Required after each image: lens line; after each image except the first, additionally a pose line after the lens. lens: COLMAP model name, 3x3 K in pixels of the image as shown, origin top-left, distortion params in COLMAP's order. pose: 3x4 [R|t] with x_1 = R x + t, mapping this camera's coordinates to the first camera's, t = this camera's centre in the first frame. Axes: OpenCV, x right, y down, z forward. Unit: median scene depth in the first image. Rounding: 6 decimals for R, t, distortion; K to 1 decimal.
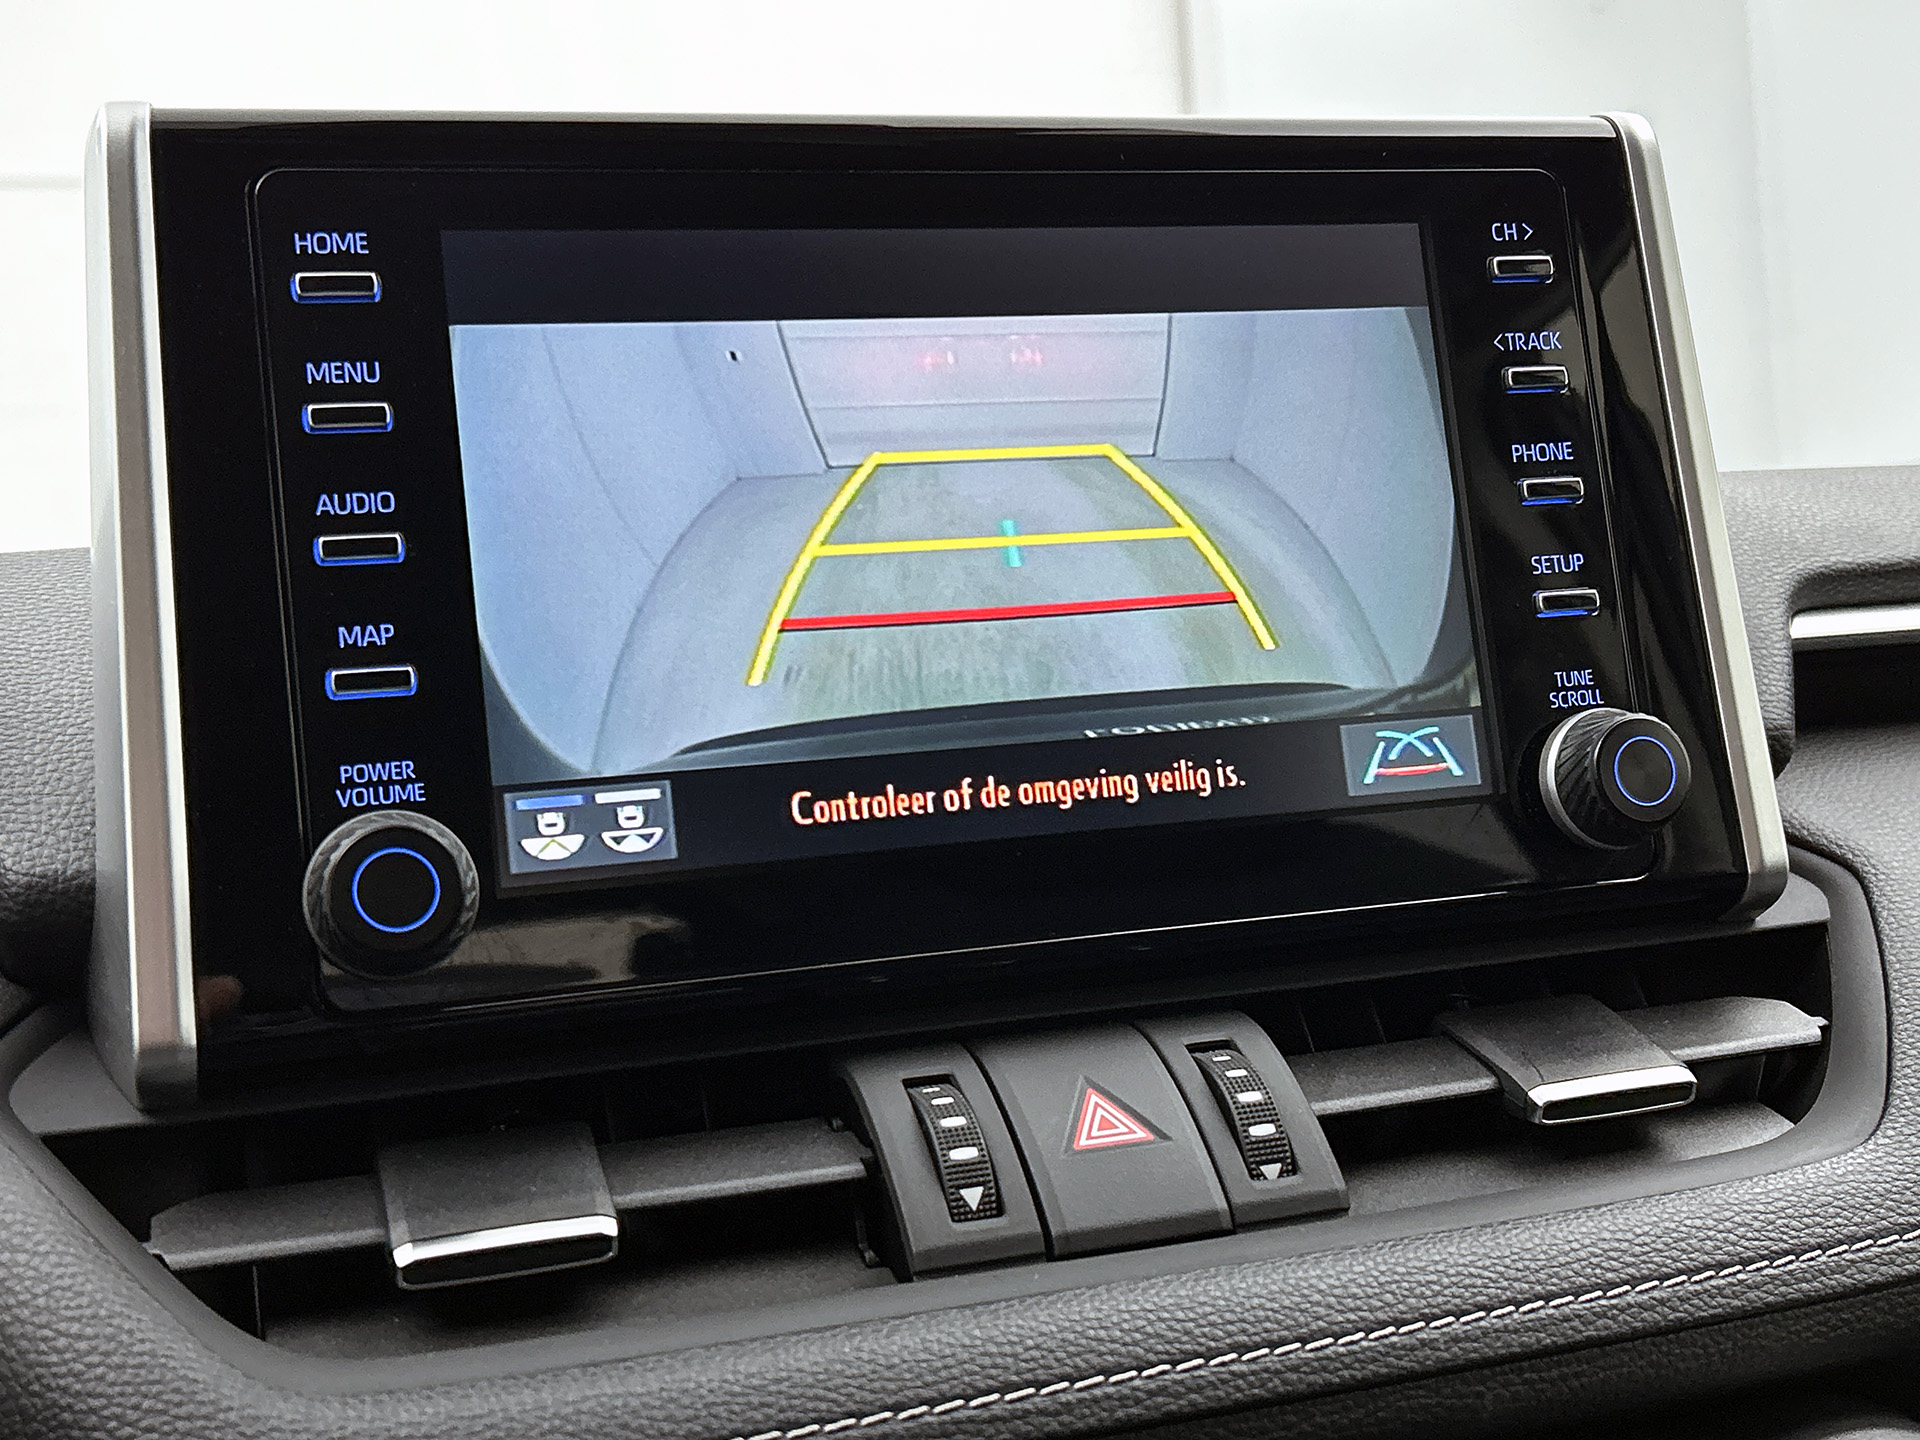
lens RADIAL K [[2336.9, 0, 975.8], [0, 2336.9, 723.1], [0, 0, 1]] dist [0.027550, 0.000000]
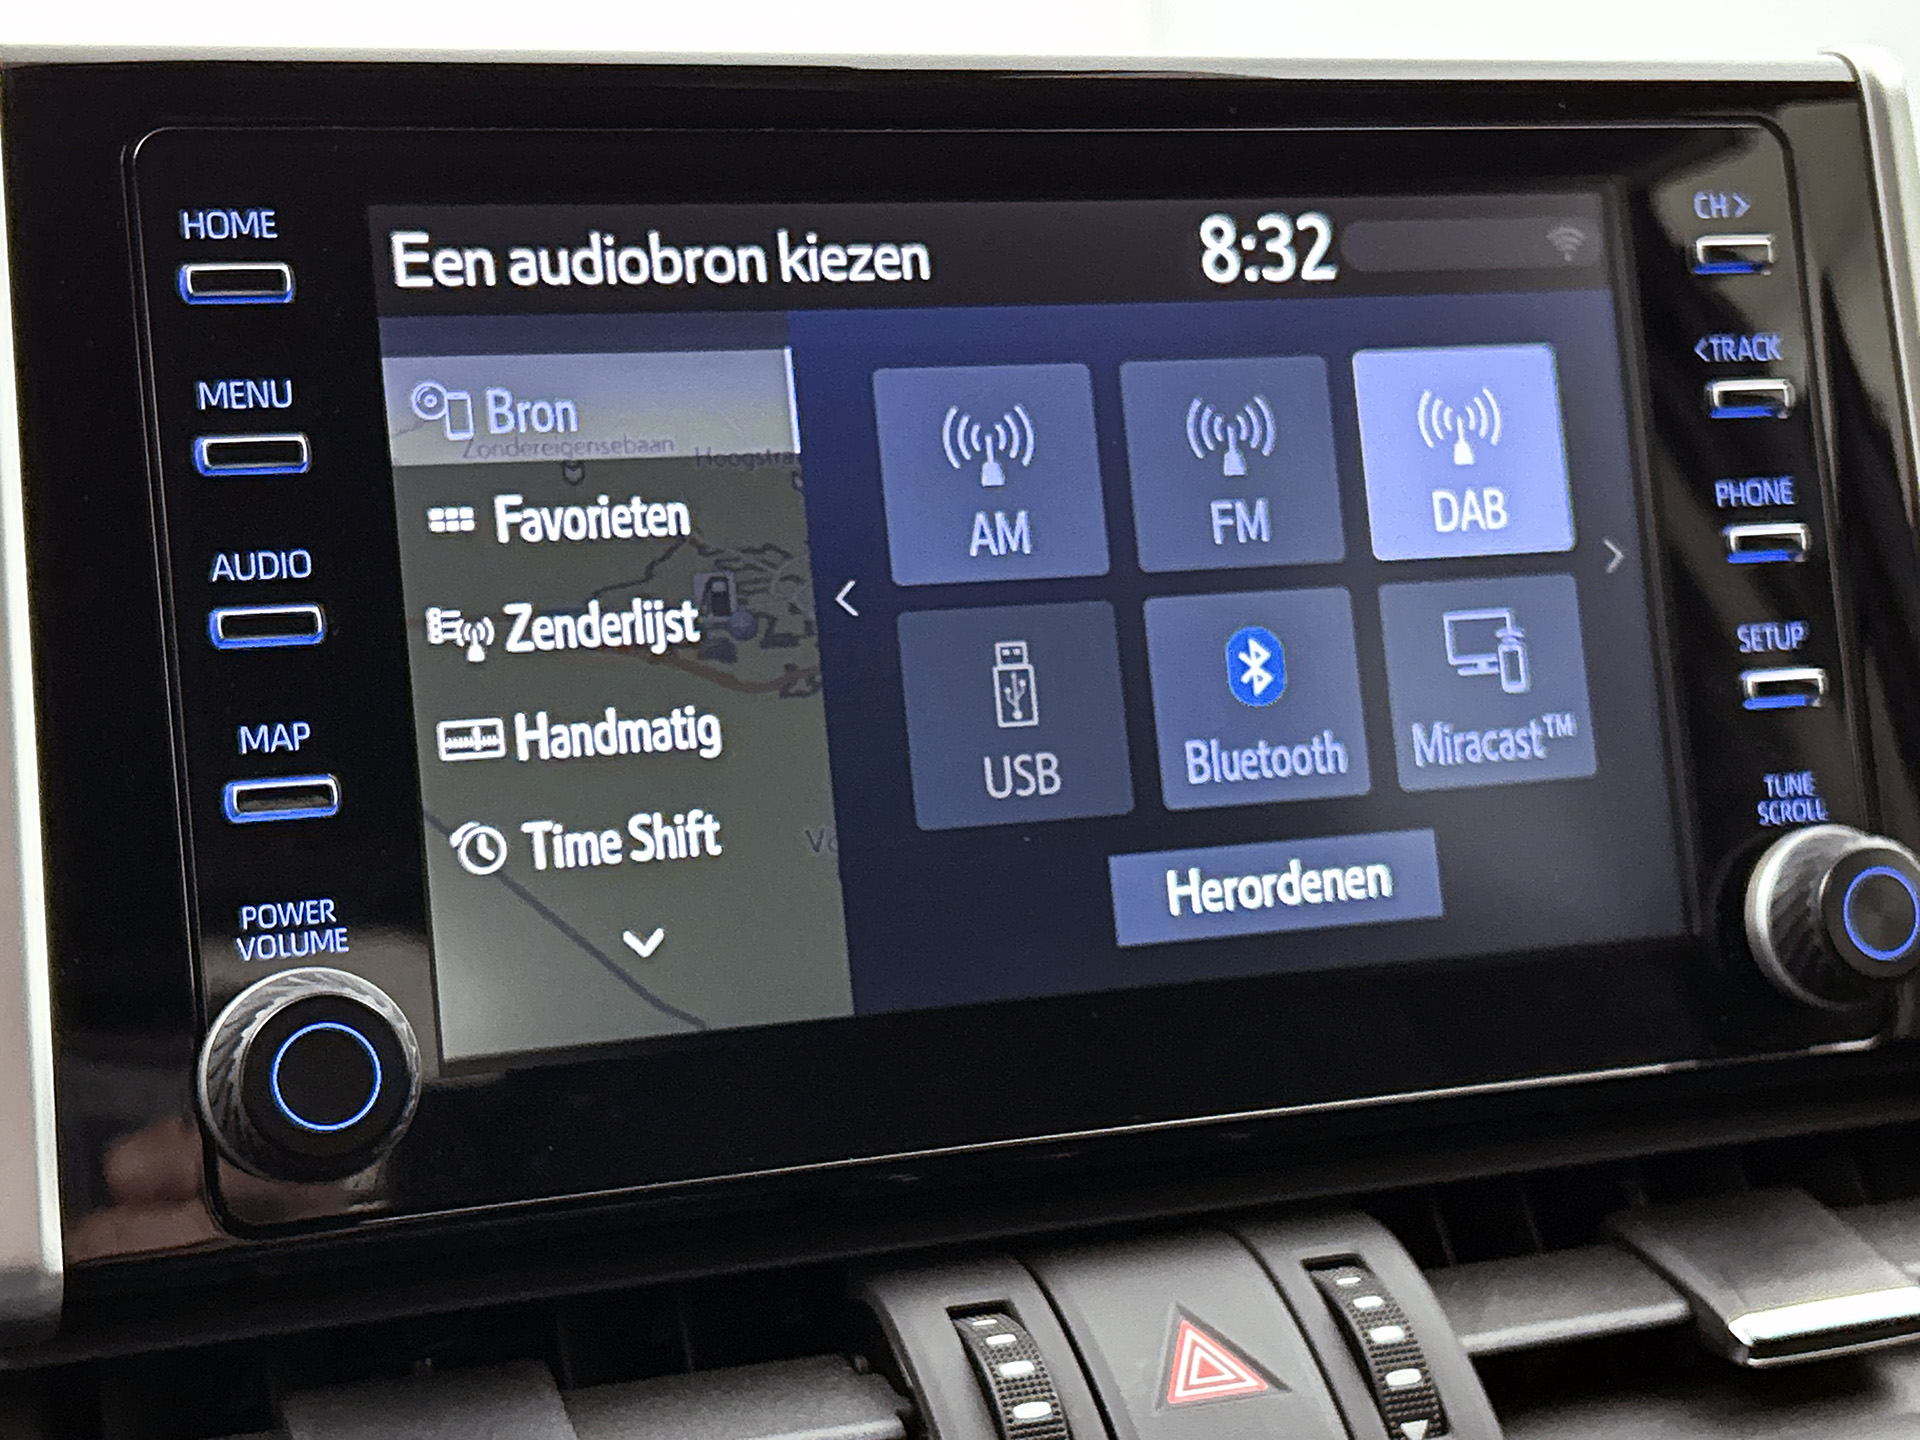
lens RADIAL K [[3193.1, 0, 948.5], [0, 3193.1, 724.1], [0, 0, 1]] dist [0.041449, 0.000000]
pose [[0.999188, 0.016379, 0.036820, -0.075833], [-0.017291, 0.999548, 0.024573, -0.071548], [-0.036401, -0.025190, 0.999020, -0.067462]]
